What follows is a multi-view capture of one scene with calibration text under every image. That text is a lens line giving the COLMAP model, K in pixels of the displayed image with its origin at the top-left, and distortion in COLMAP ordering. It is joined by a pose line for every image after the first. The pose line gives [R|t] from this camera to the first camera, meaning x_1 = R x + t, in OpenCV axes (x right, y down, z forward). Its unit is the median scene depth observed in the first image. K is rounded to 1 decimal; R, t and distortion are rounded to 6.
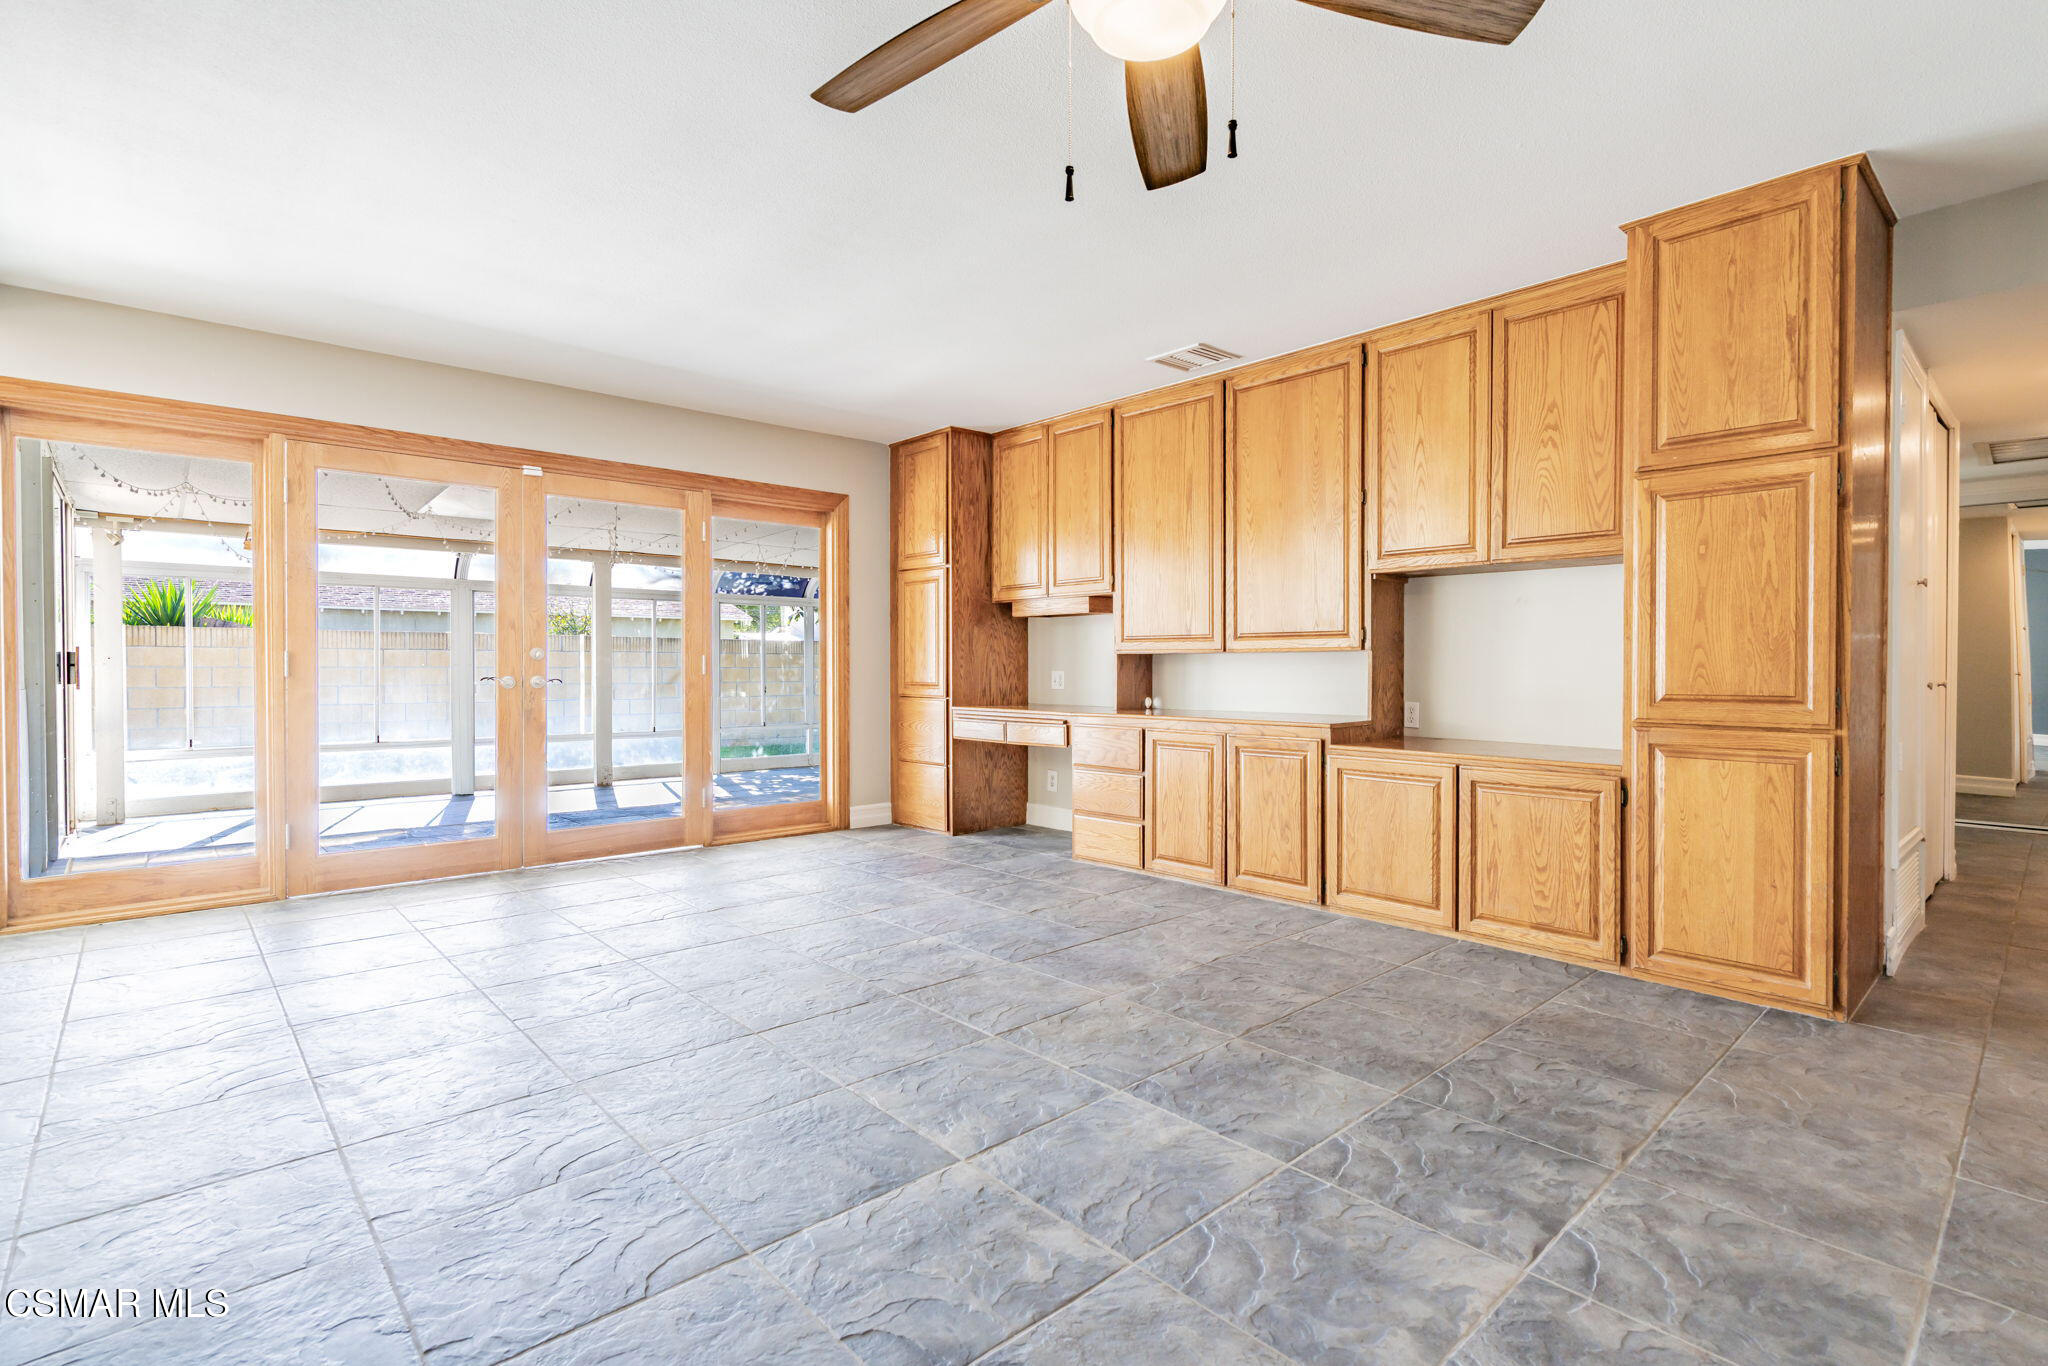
lens RADIAL K [[971.9, 0, 1034.8], [0, 971.9, 675.1], [0, 0, 1]] dist [-0.004315, 0.001827]
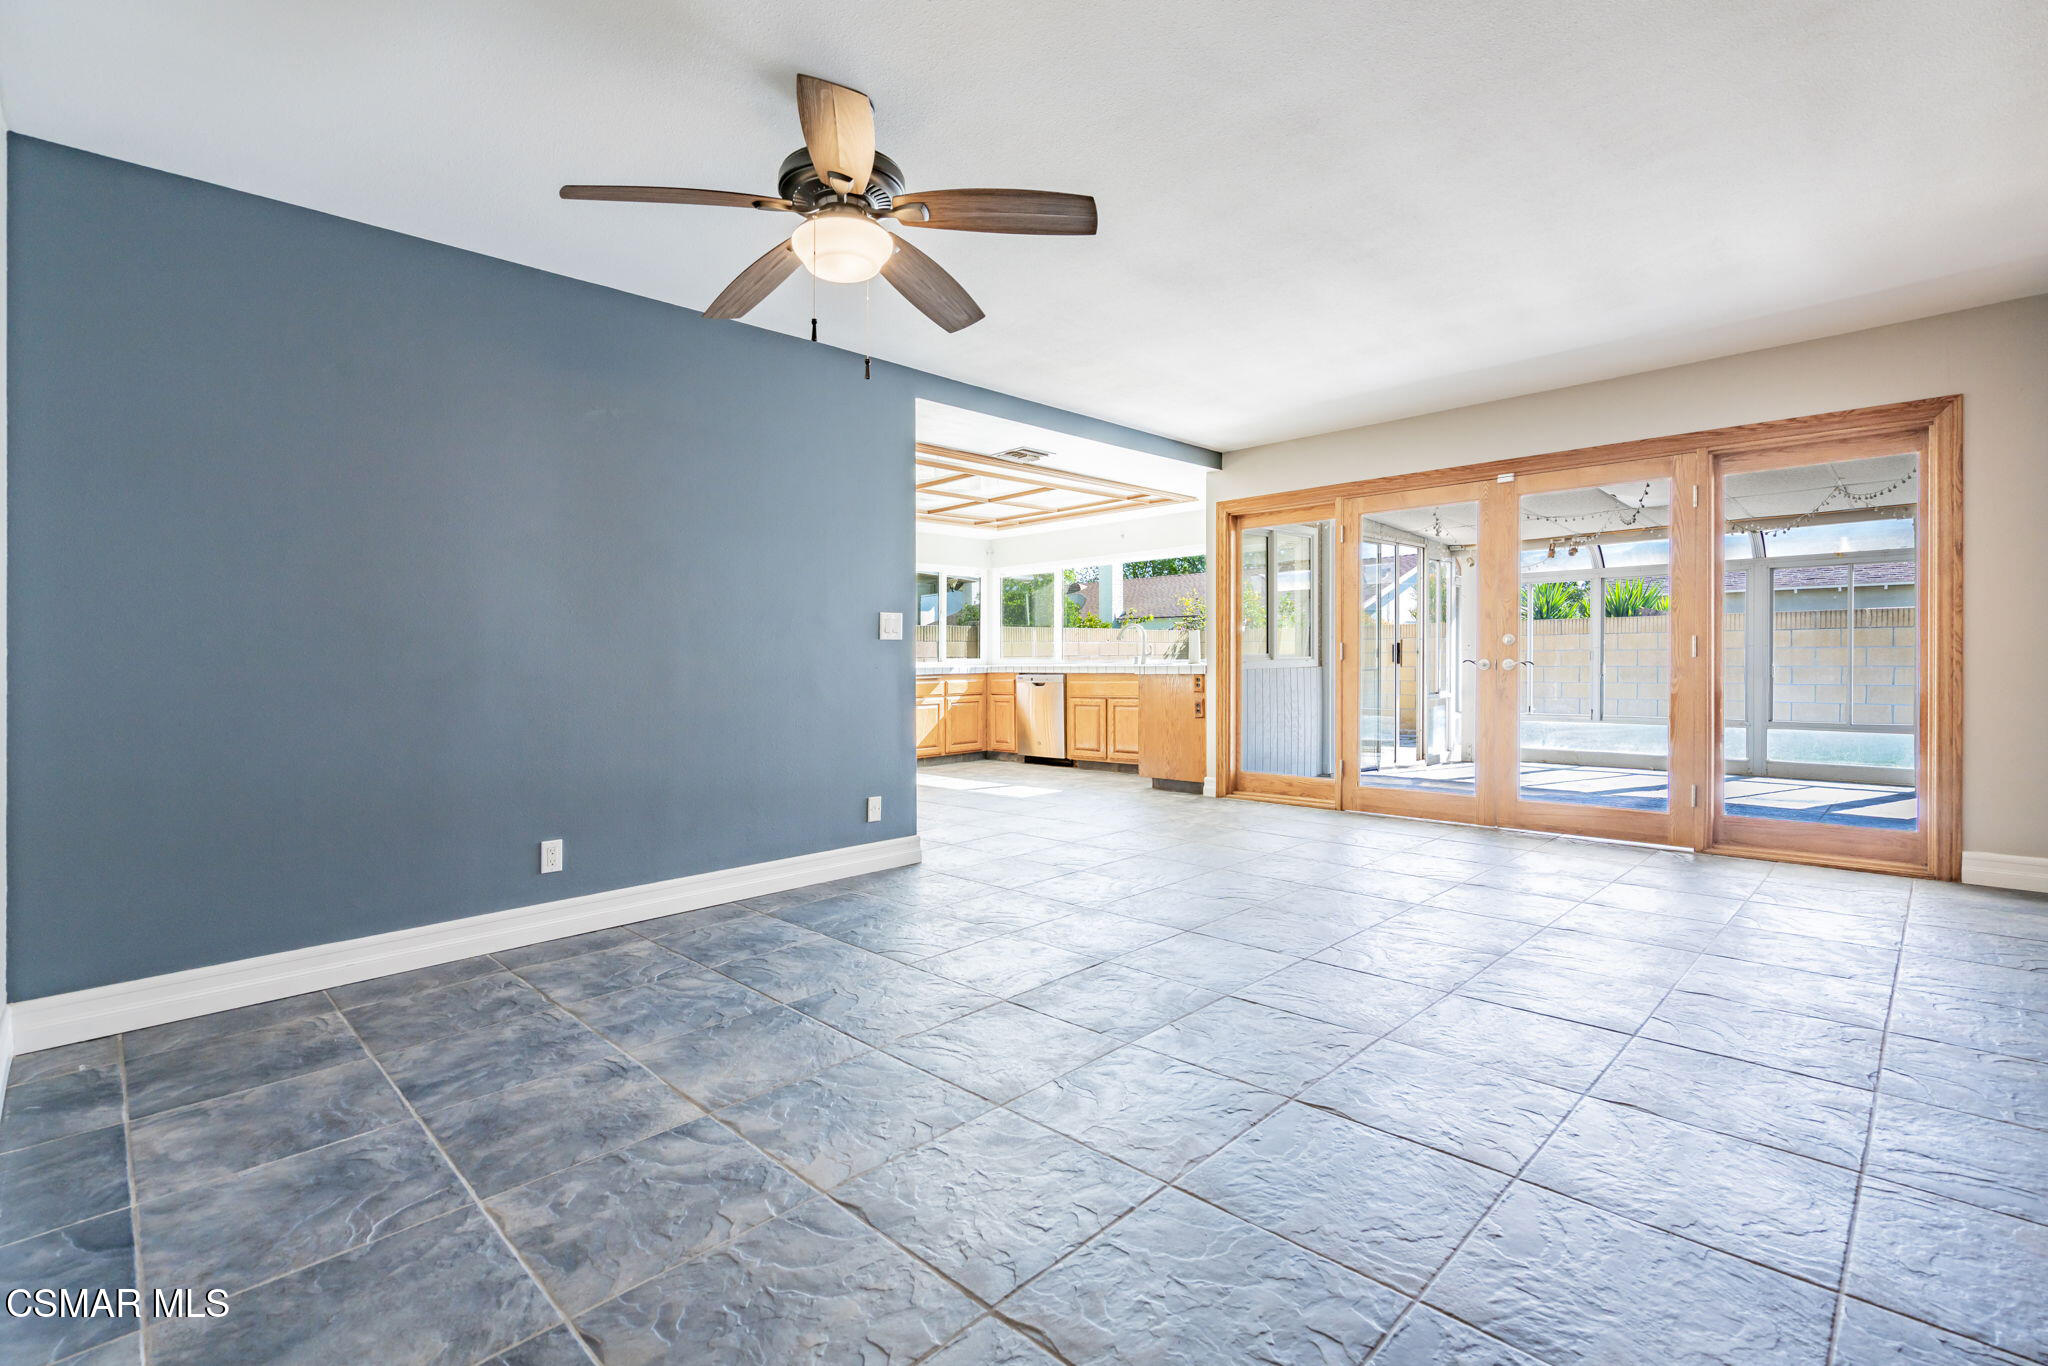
lens RADIAL K [[914.9, 0, 1028.1], [0, 914.9, 672.7], [0, 0, 1]] dist [-0.007545, 0.000788]
pose [[0.048486, 0.014867, -0.998713, 0.443967], [0.006743, 0.999862, 0.015212, -0.003599], [0.998801, -0.007472, 0.048379, 0.334951]]
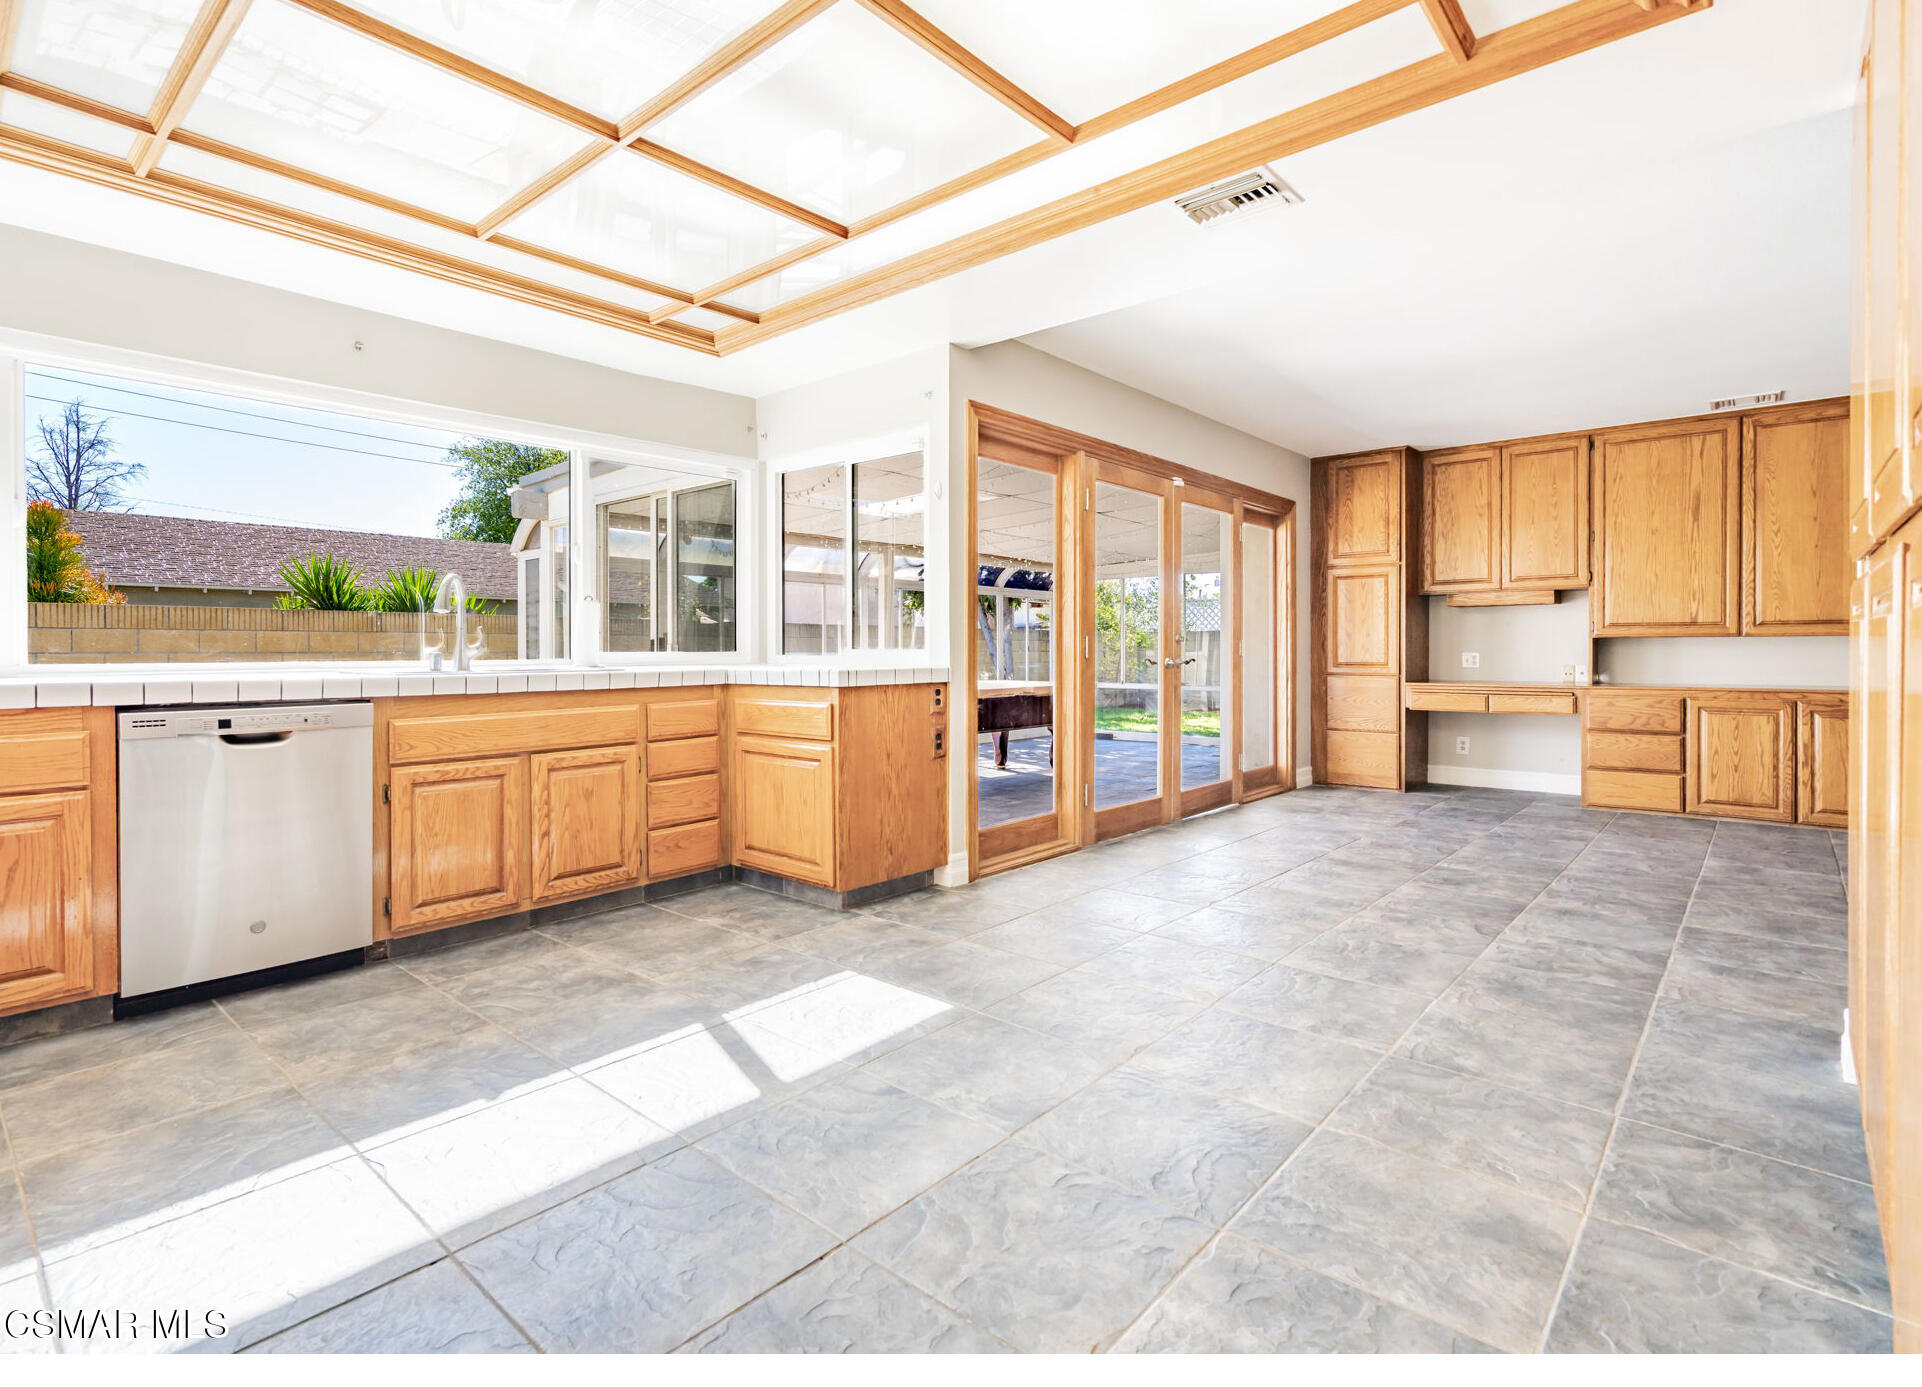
lens RADIAL K [[955.1, 0, 884.8], [0, 955.1, 651.2], [0, 0, 1]] dist [-0.002919, -0.000832]
pose [[0.996657, -0.003266, 0.081630, -0.826941], [0.003698, 0.999980, -0.005147, -0.002060], [-0.081611, 0.005432, 0.996649, -0.102955]]
